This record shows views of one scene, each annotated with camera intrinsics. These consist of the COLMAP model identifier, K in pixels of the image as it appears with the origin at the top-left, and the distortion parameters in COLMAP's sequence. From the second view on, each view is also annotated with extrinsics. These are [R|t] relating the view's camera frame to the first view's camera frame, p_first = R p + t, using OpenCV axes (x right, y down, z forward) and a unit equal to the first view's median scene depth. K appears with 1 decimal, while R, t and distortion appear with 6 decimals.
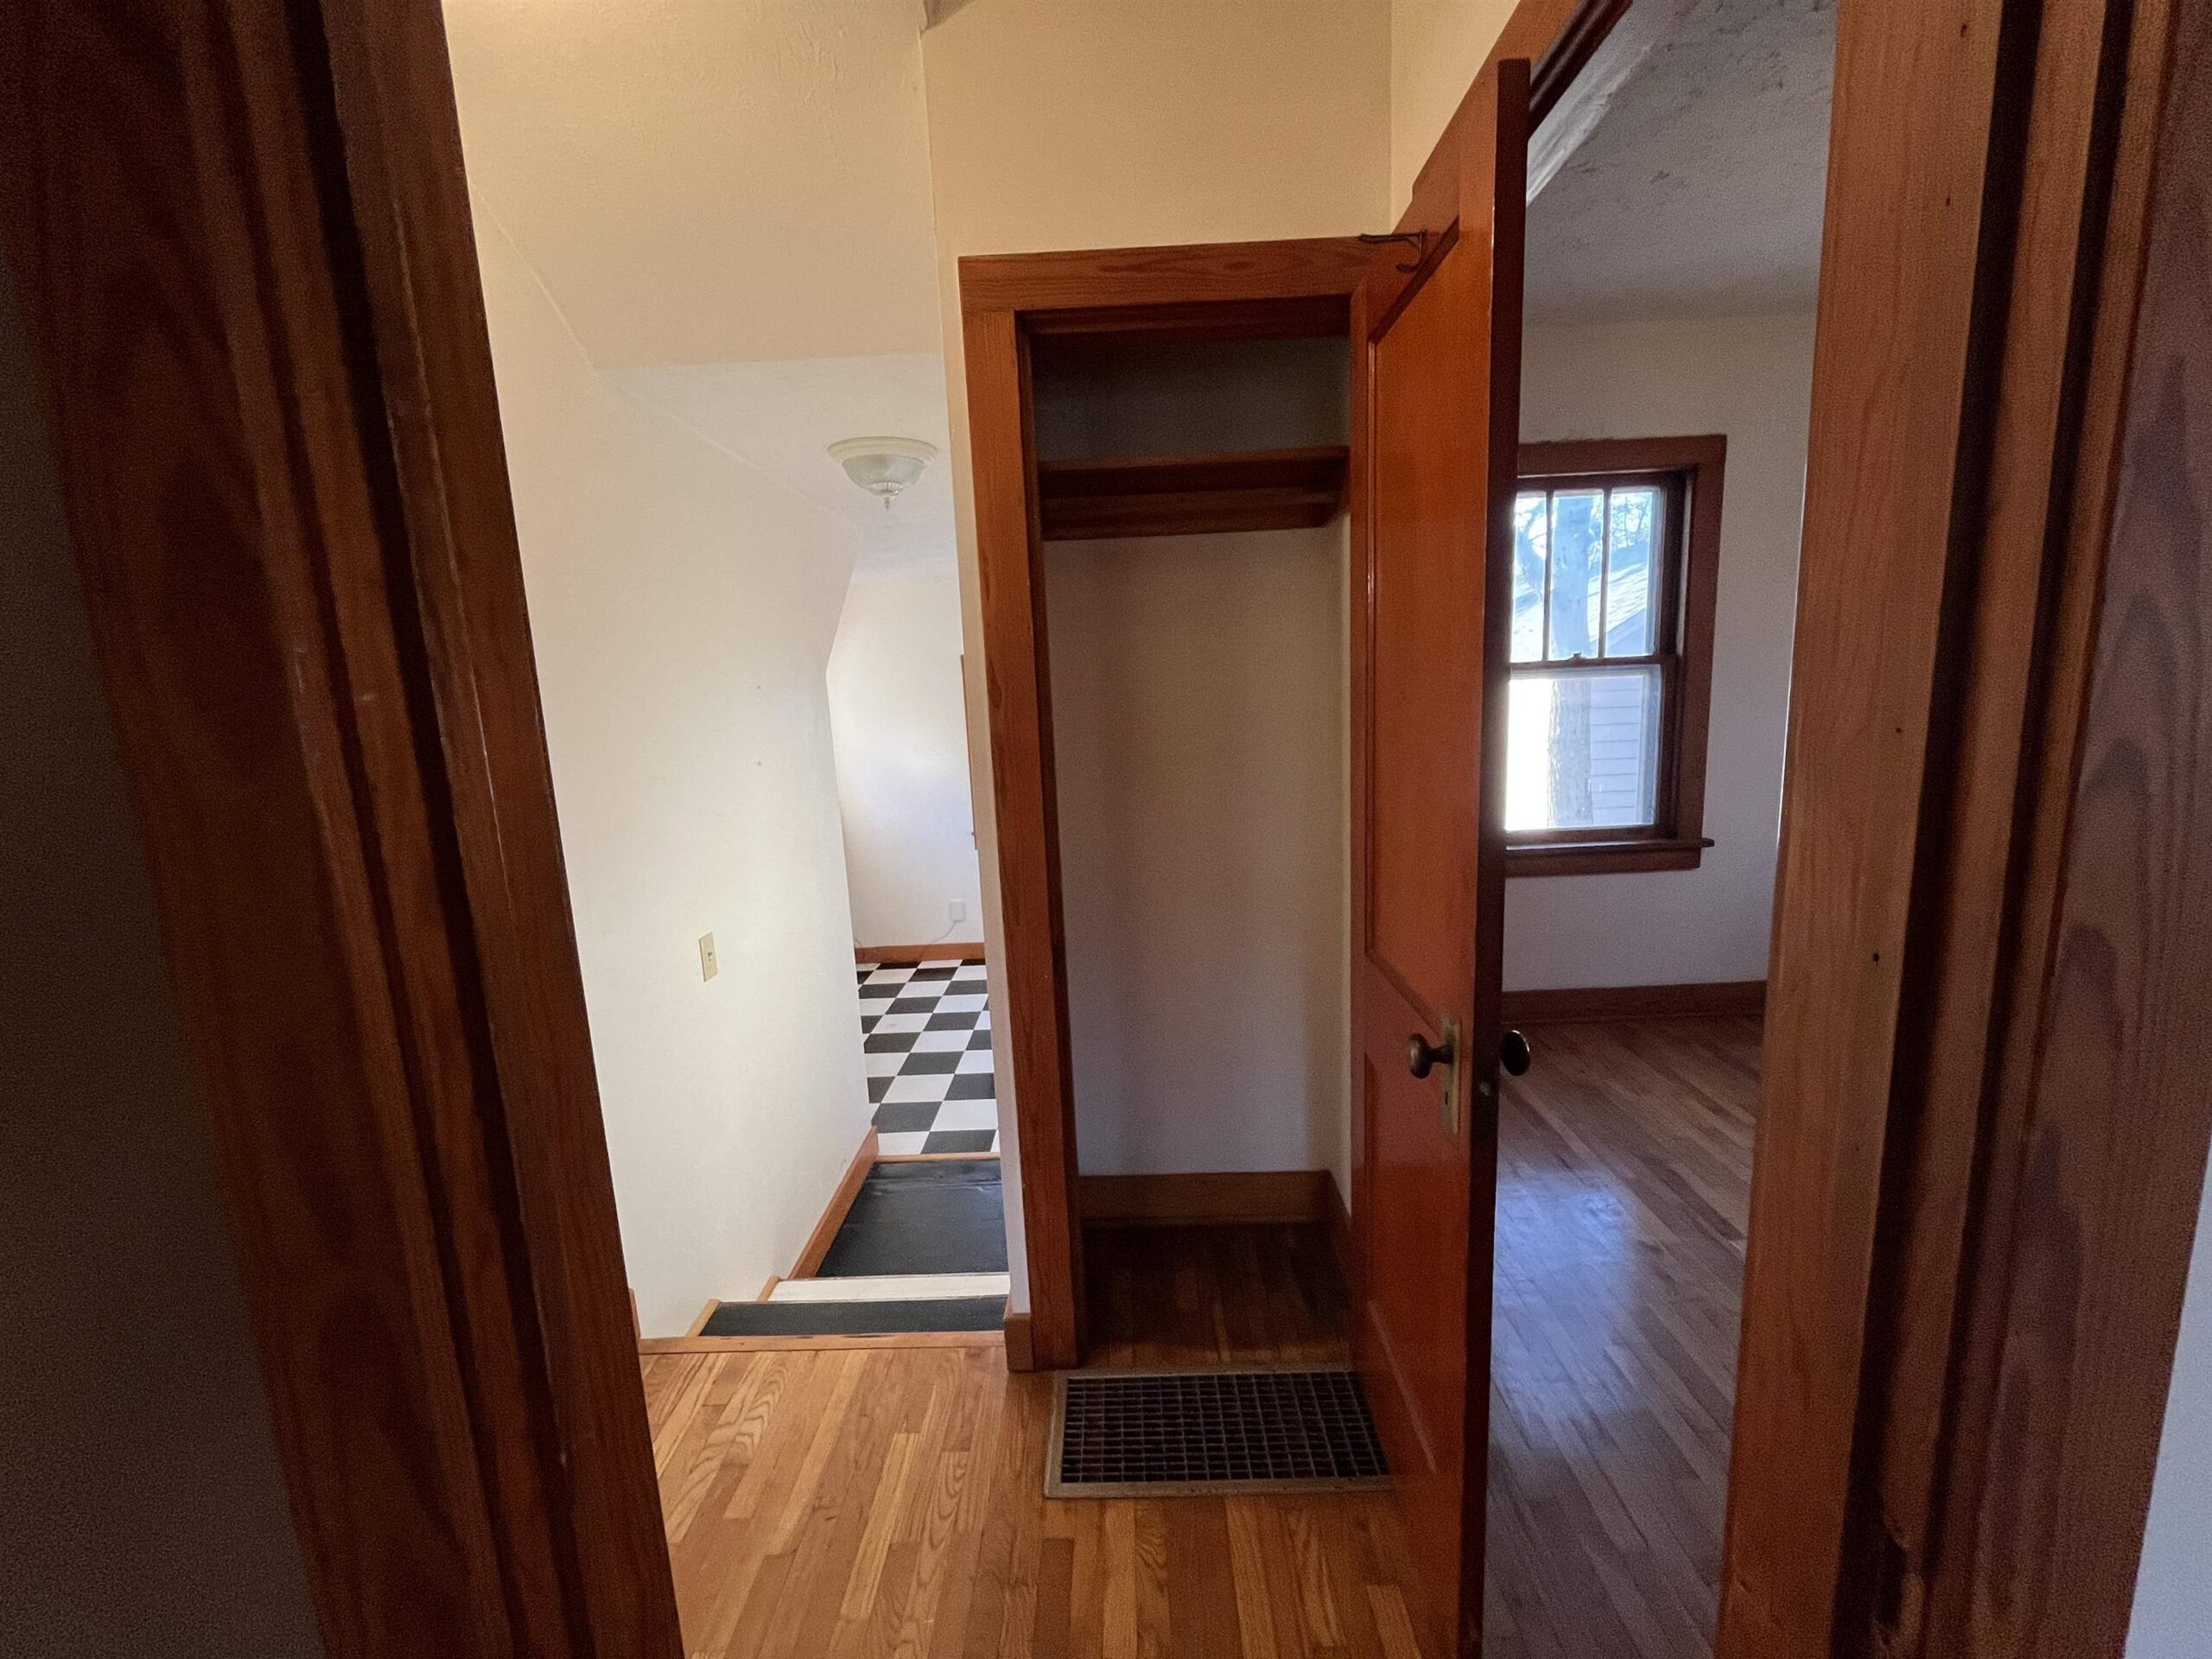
lens RADIAL K [[905.5, 0, 1107.5], [0, 905.5, 834.8], [0, 0, 1]] dist [-0.005375, 0.000139]
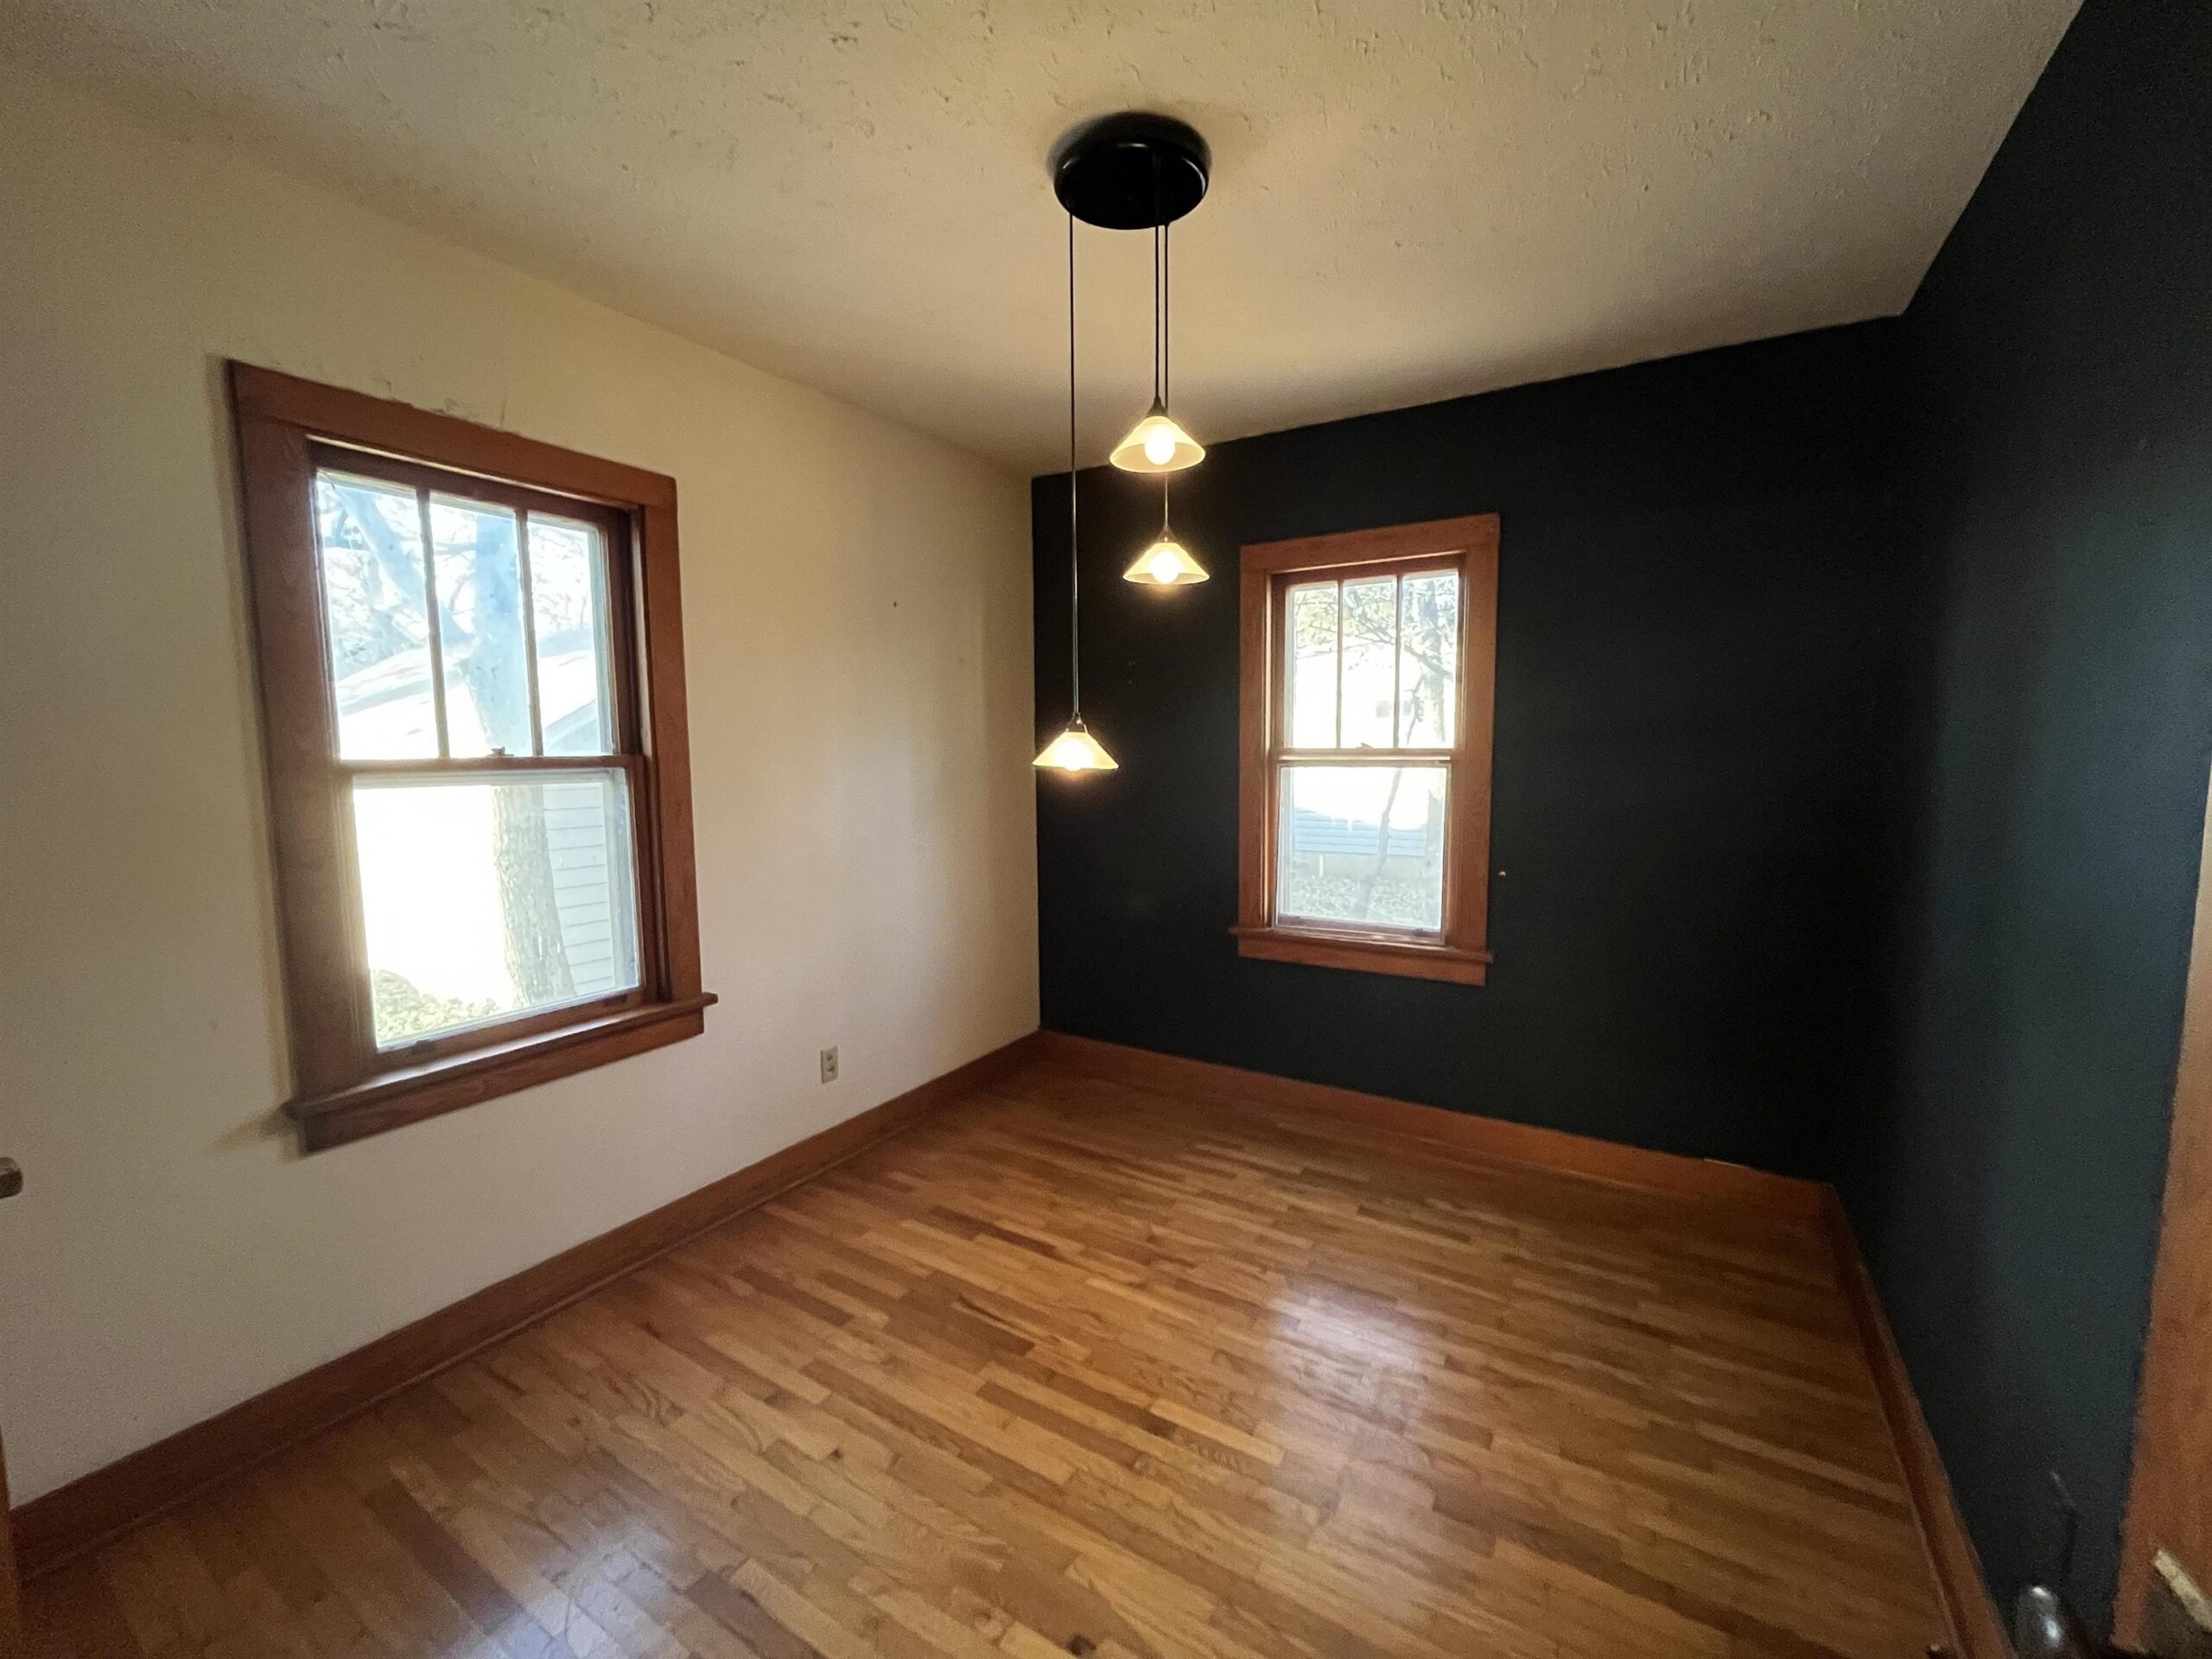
lens RADIAL K [[905.5, 0, 1107.5], [0, 905.5, 834.8], [0, 0, 1]] dist [-0.005375, 0.000139]
pose [[0.509182, -0.040248, 0.859718, 0.182052], [0.127788, 0.991369, -0.029273, -0.064096], [-0.851119, 0.124767, 0.509930, 0.304164]]
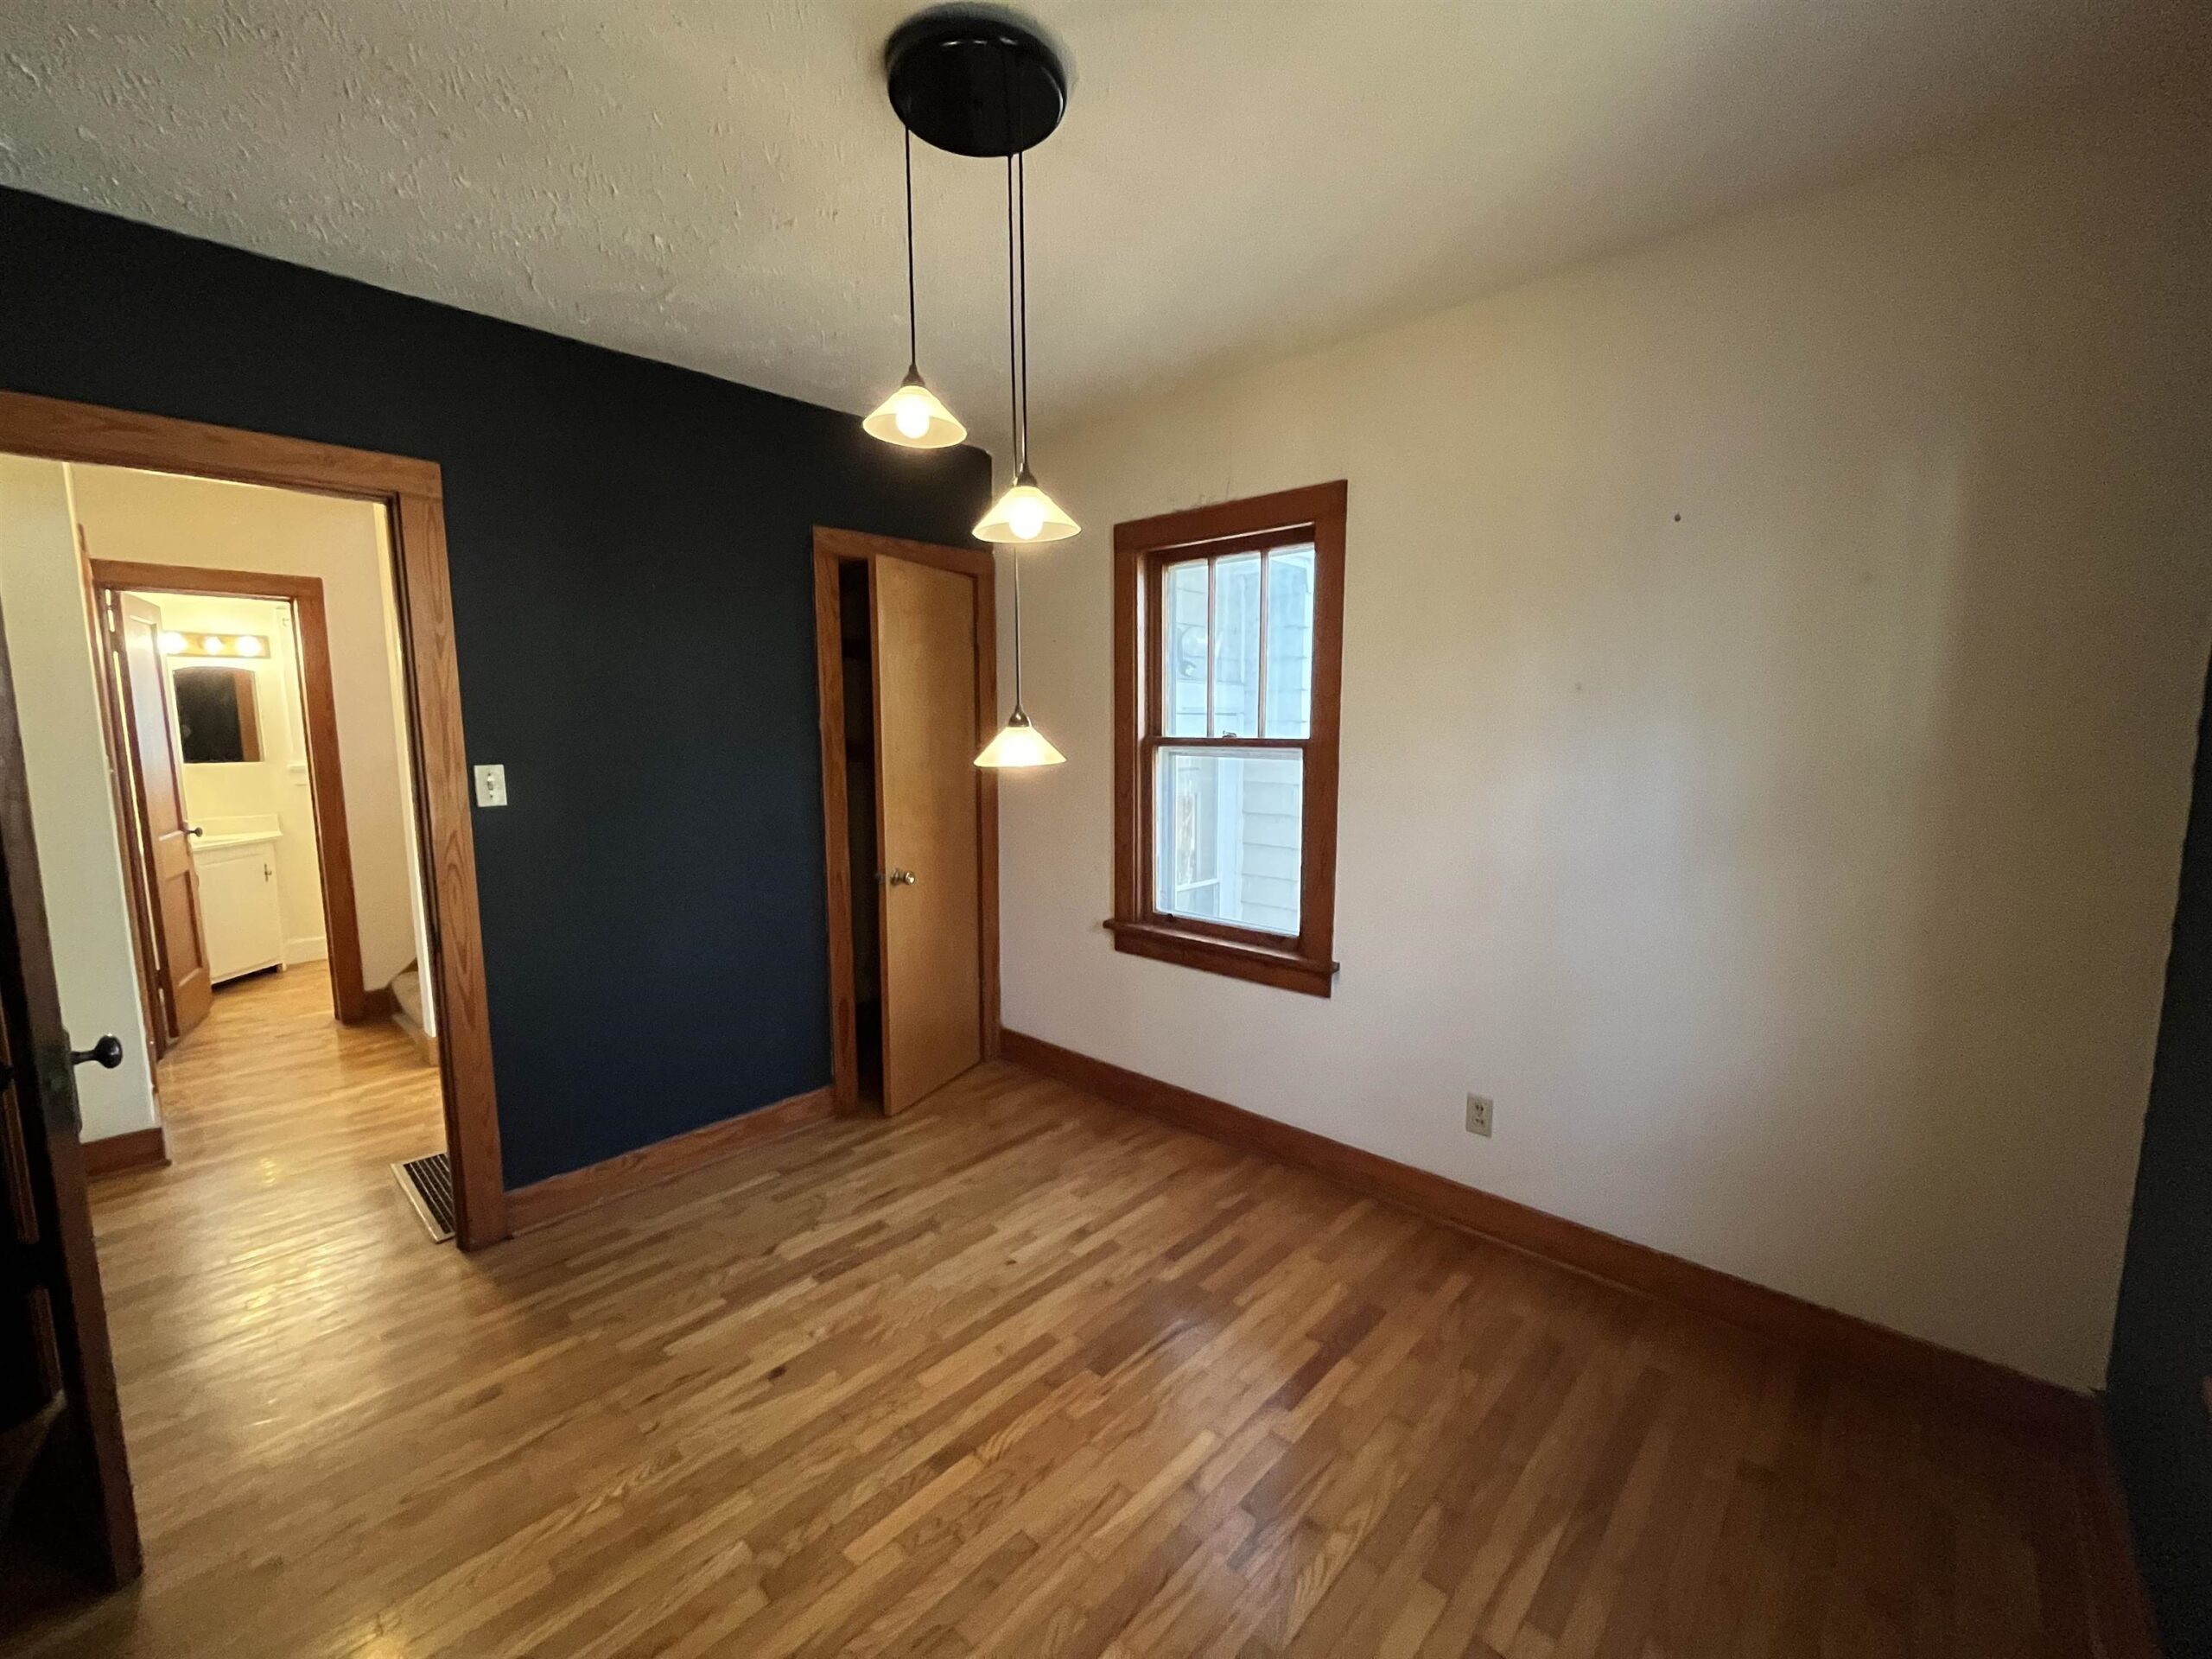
lens RADIAL K [[905.5, 0, 1107.5], [0, 905.5, 834.8], [0, 0, 1]] dist [-0.005375, 0.000139]
pose [[0.732681, 0.124436, -0.669099, 1.042874], [-0.147857, 0.988765, 0.021979, -0.099038], [0.664317, 0.082827, 0.742848, 0.249064]]
